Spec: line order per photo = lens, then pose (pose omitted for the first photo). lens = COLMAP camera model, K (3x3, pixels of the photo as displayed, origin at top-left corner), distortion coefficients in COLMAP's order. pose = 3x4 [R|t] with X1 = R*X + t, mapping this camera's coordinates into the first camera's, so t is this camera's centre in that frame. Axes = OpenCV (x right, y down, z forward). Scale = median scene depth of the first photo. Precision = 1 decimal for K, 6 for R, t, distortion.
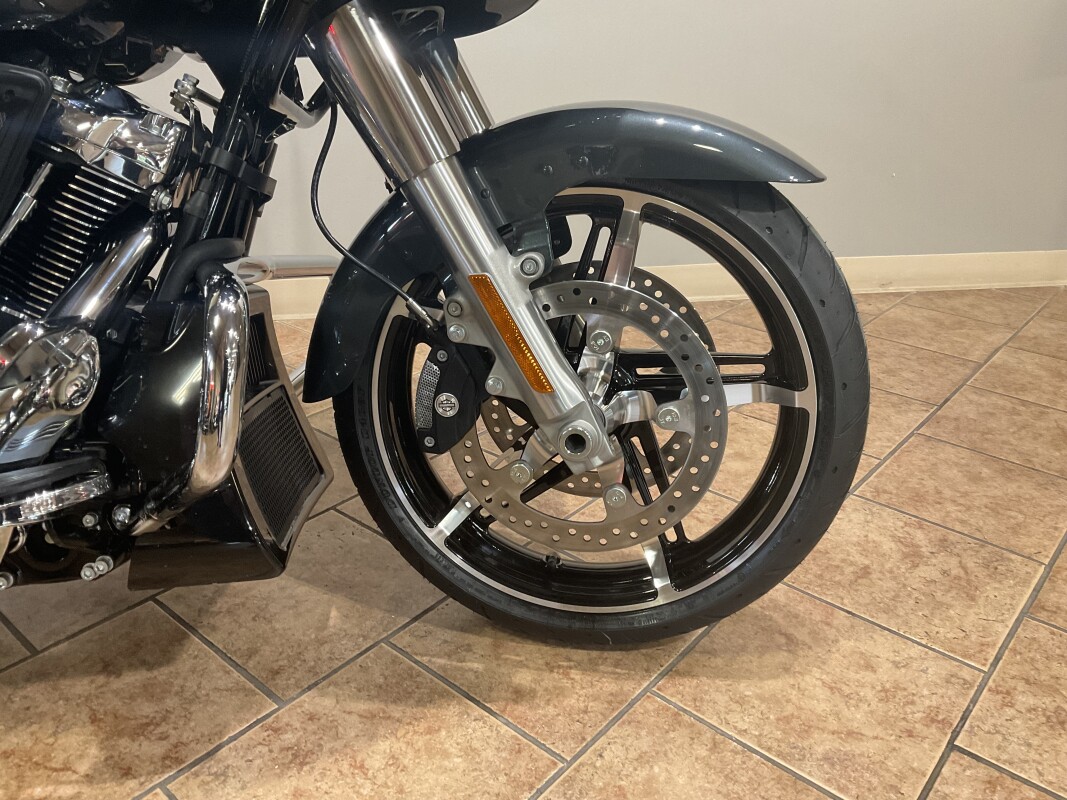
lens RADIAL K [[904.2, 0, 567.5], [0, 904.2, 364.9], [0, 0, 1]] dist [0.045475, -0.069532]
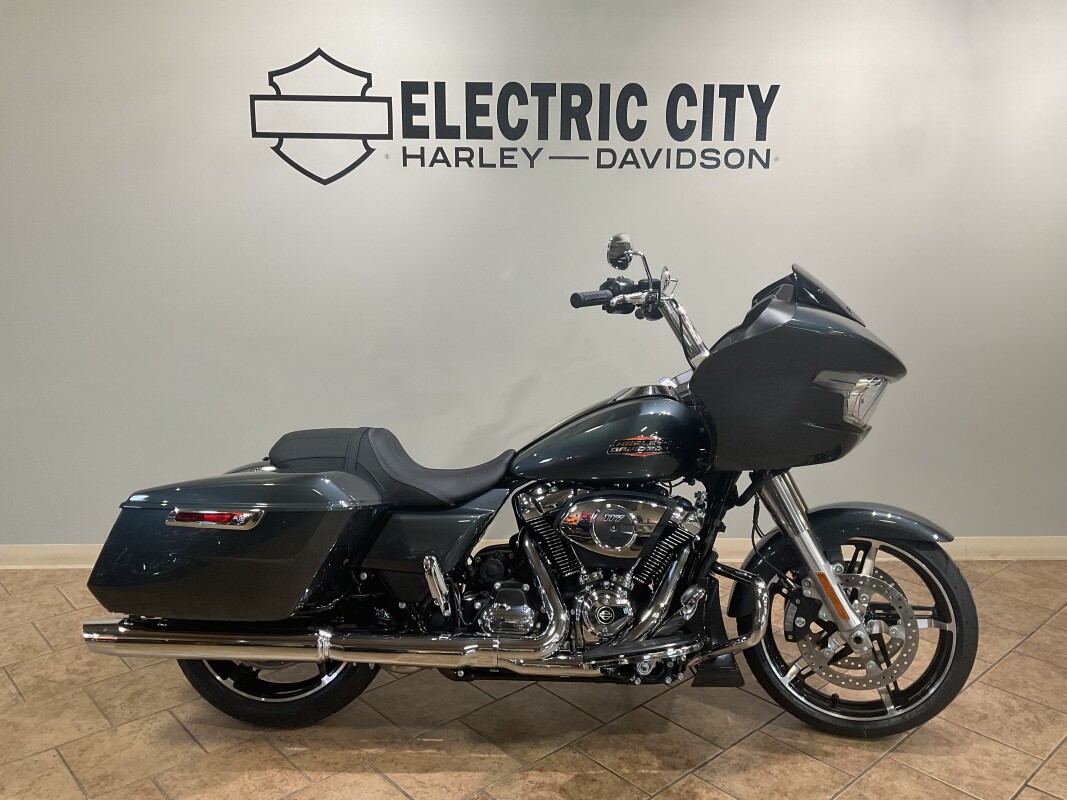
lens RADIAL K [[888.8, 0, 538.7], [0, 888.8, 390.0], [0, 0, 1]] dist [0.063171, -0.108626]
pose [[0.988943, 0.006693, -0.148143, -0.438269], [-0.037880, 0.977240, -0.208726, -0.035160], [0.143374, 0.212030, 0.966689, -1.471834]]
